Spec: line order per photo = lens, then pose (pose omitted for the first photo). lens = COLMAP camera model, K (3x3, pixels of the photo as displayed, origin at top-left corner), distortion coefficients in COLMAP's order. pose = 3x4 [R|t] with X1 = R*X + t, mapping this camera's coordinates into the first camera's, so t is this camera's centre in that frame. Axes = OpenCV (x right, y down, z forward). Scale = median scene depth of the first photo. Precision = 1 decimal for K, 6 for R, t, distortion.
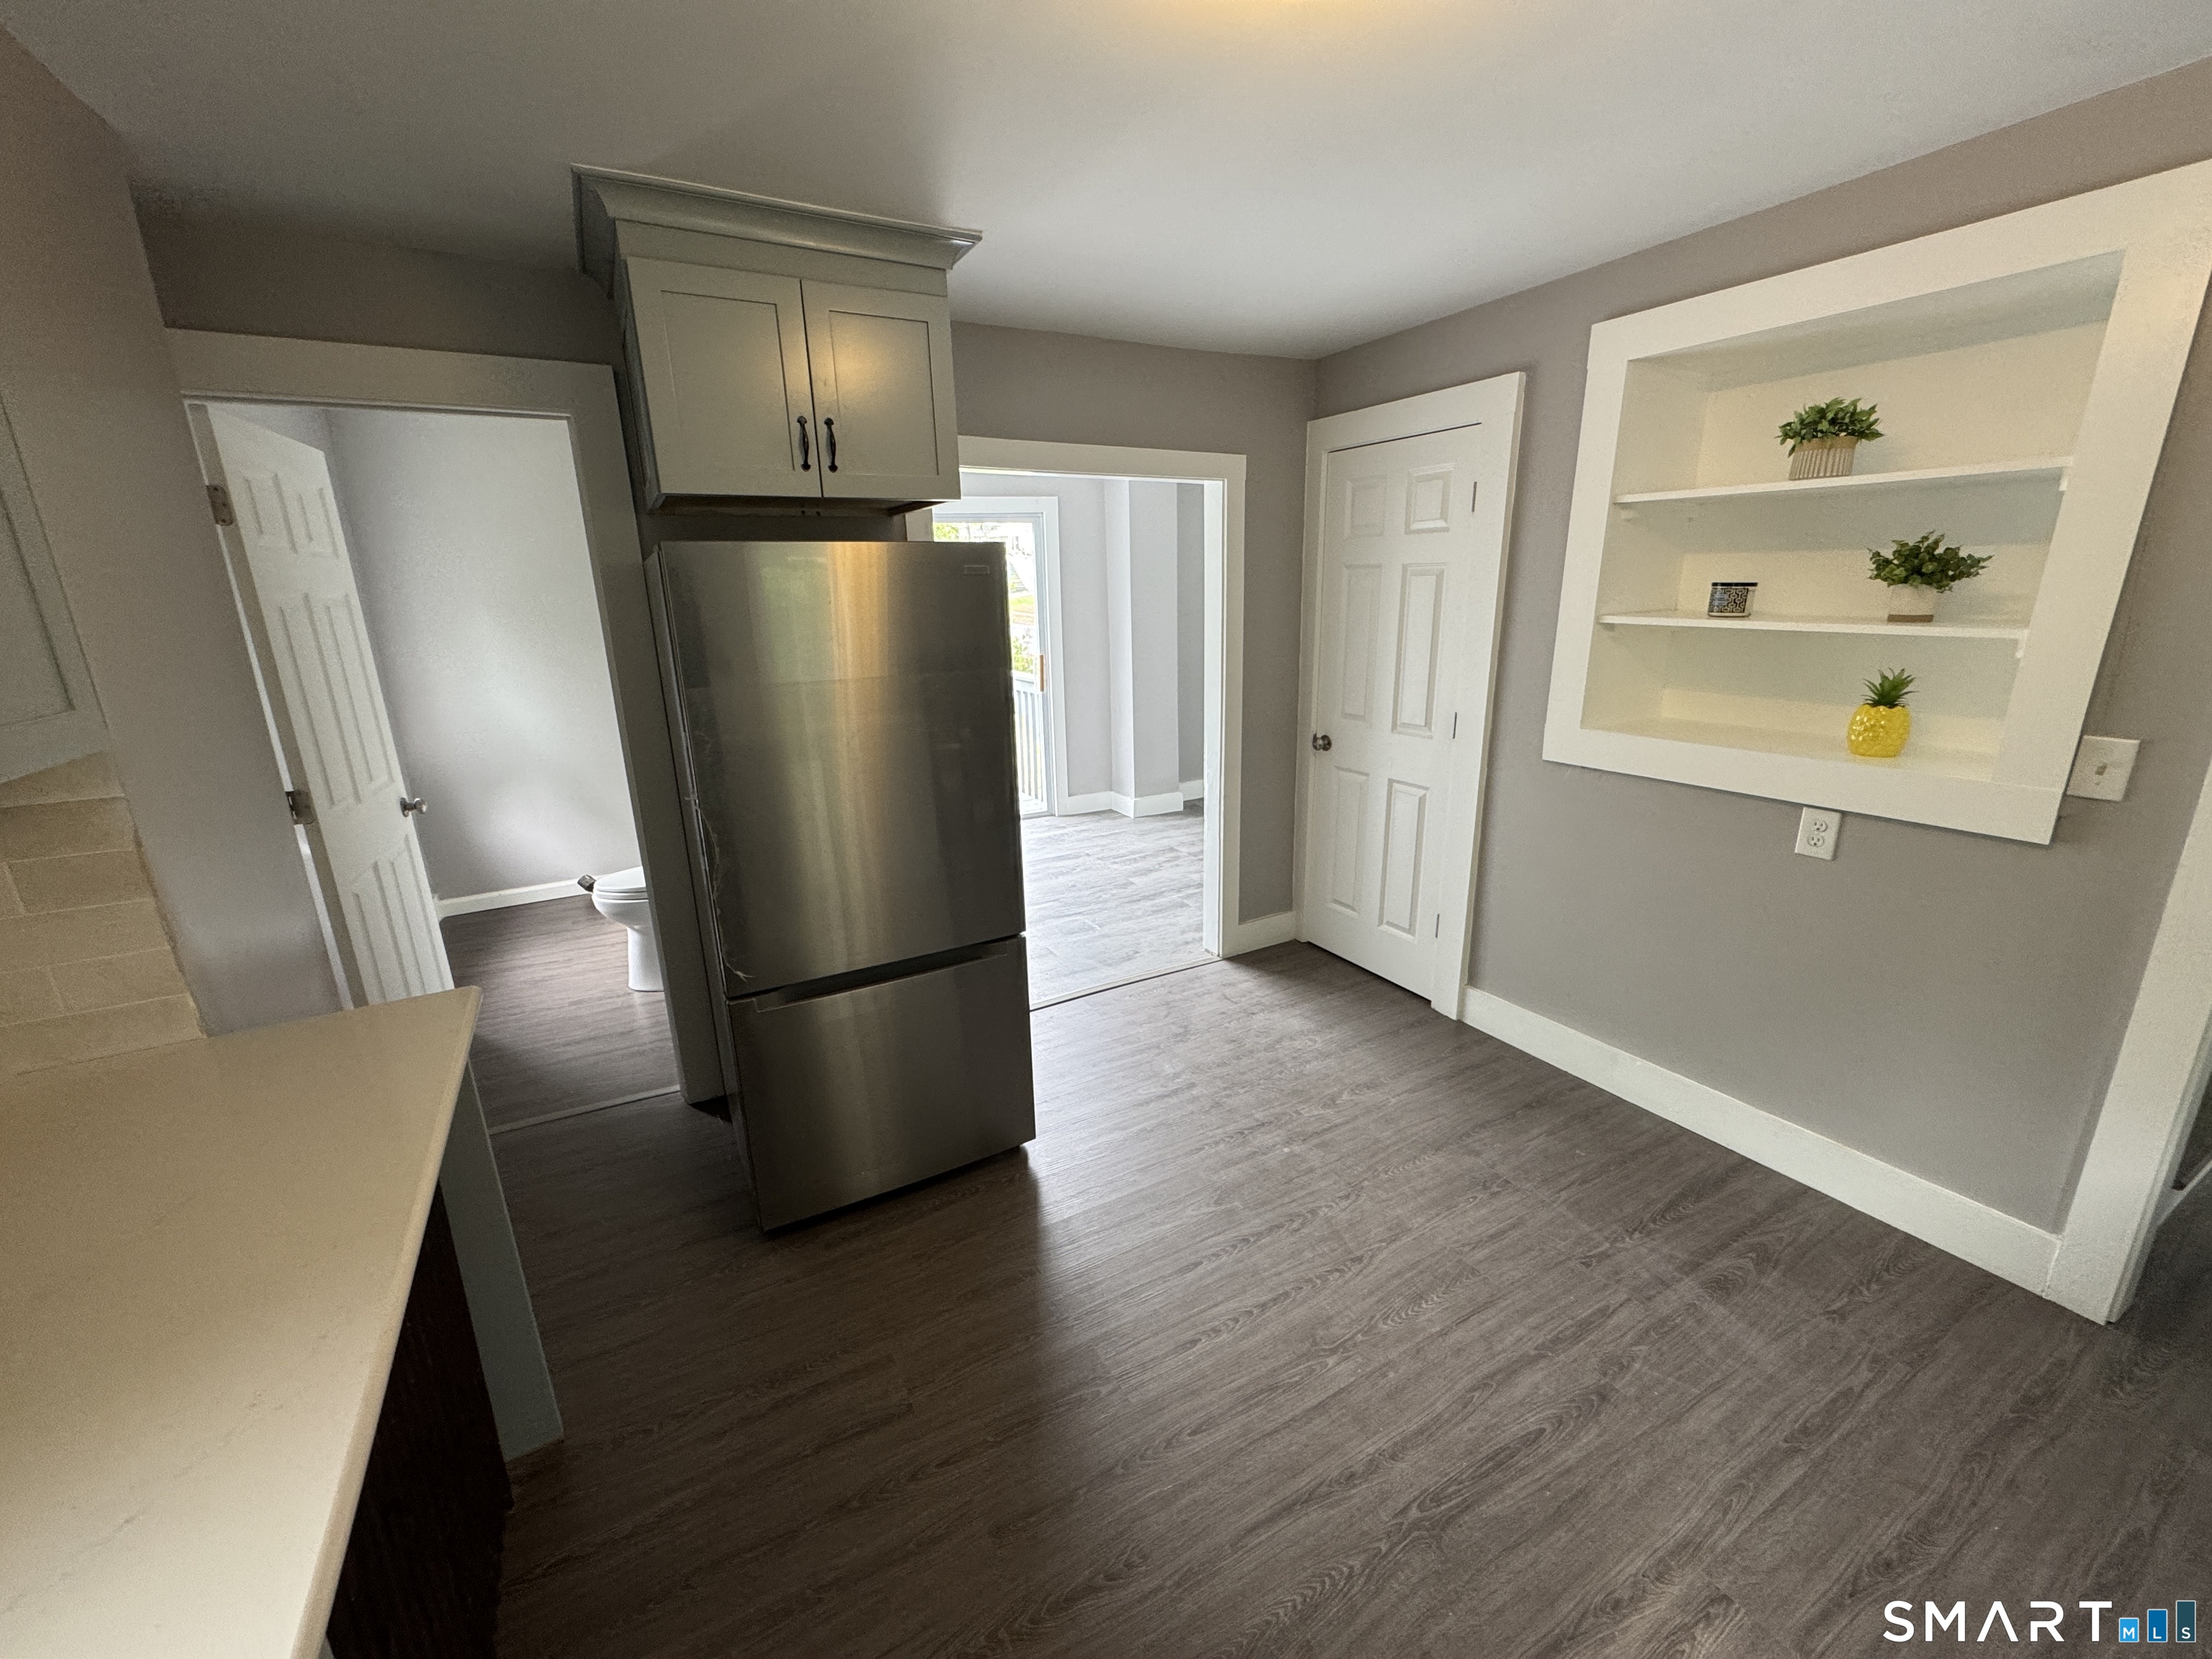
lens RADIAL K [[884.8, 0, 1110.5], [0, 884.8, 820.2], [0, 0, 1]] dist [0.001238, -0.000148]
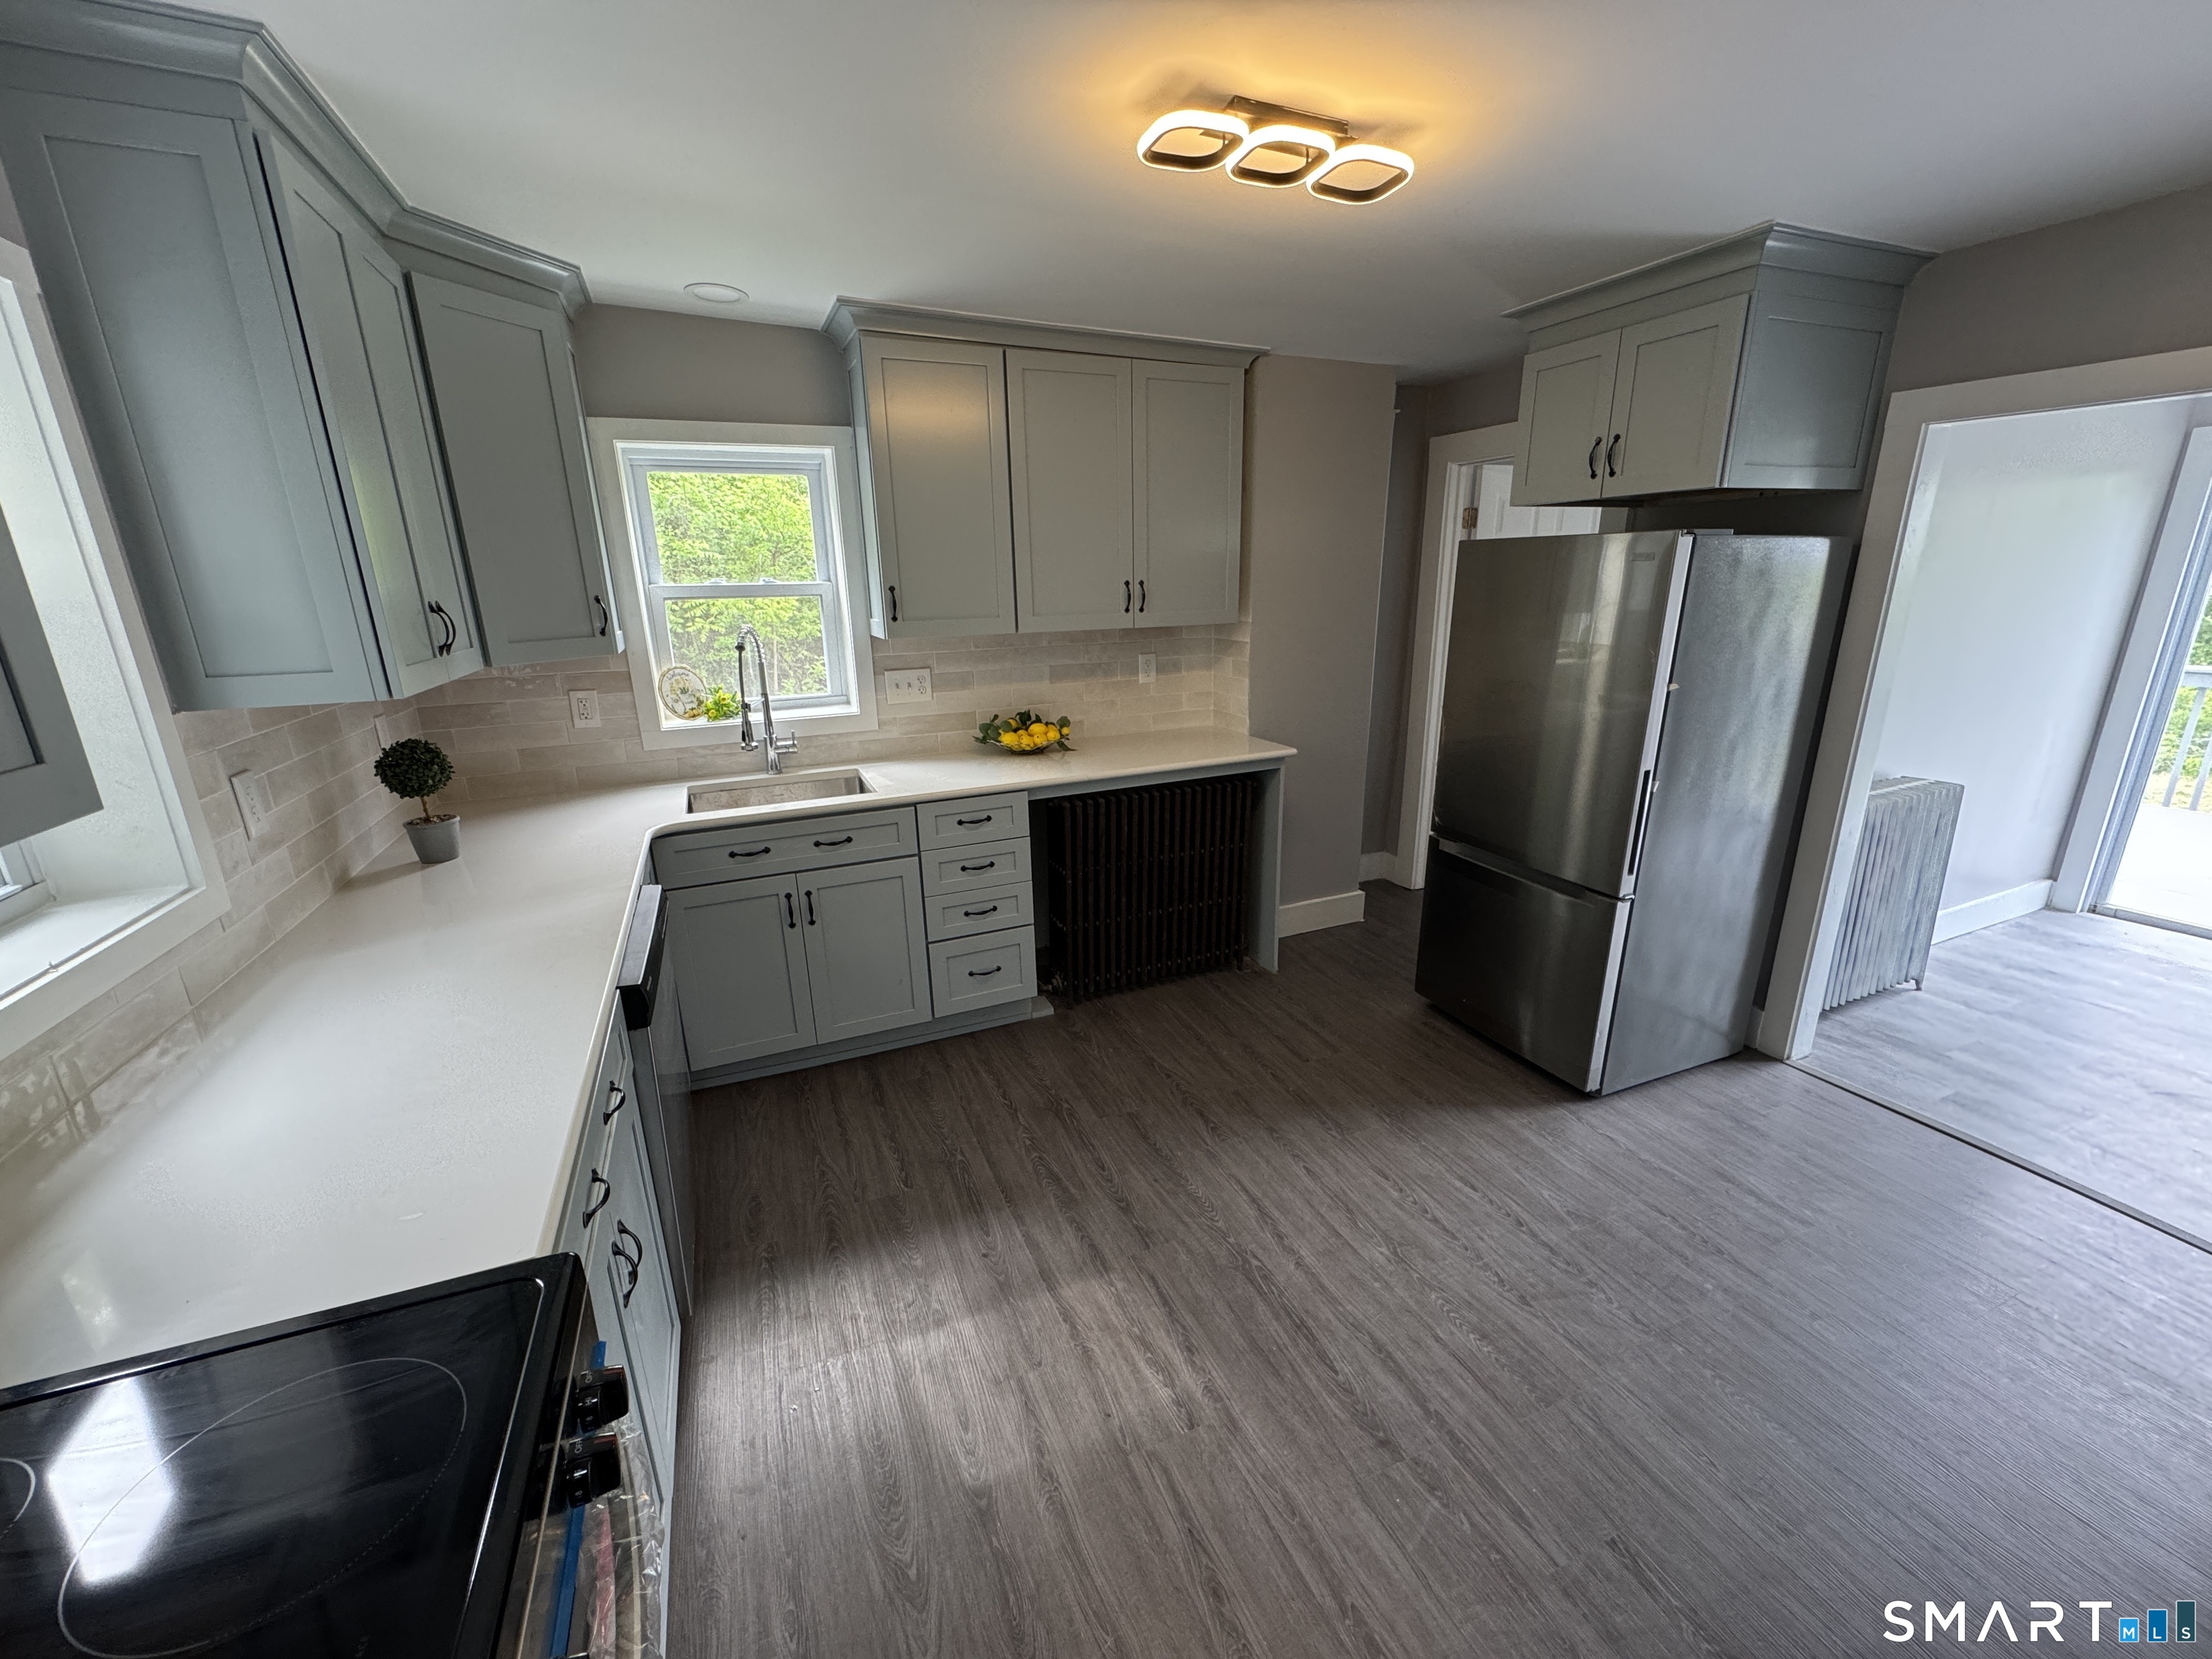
lens RADIAL K [[884.8, 0, 1116.9], [0, 884.8, 831.5], [0, 0, 1]] dist [0.001238, -0.000148]
pose [[-0.094621, 0.298464, -0.949719, 1.402501], [-0.250487, 0.916169, 0.312876, -0.193294], [0.963485, 0.267497, -0.011928, 0.606935]]
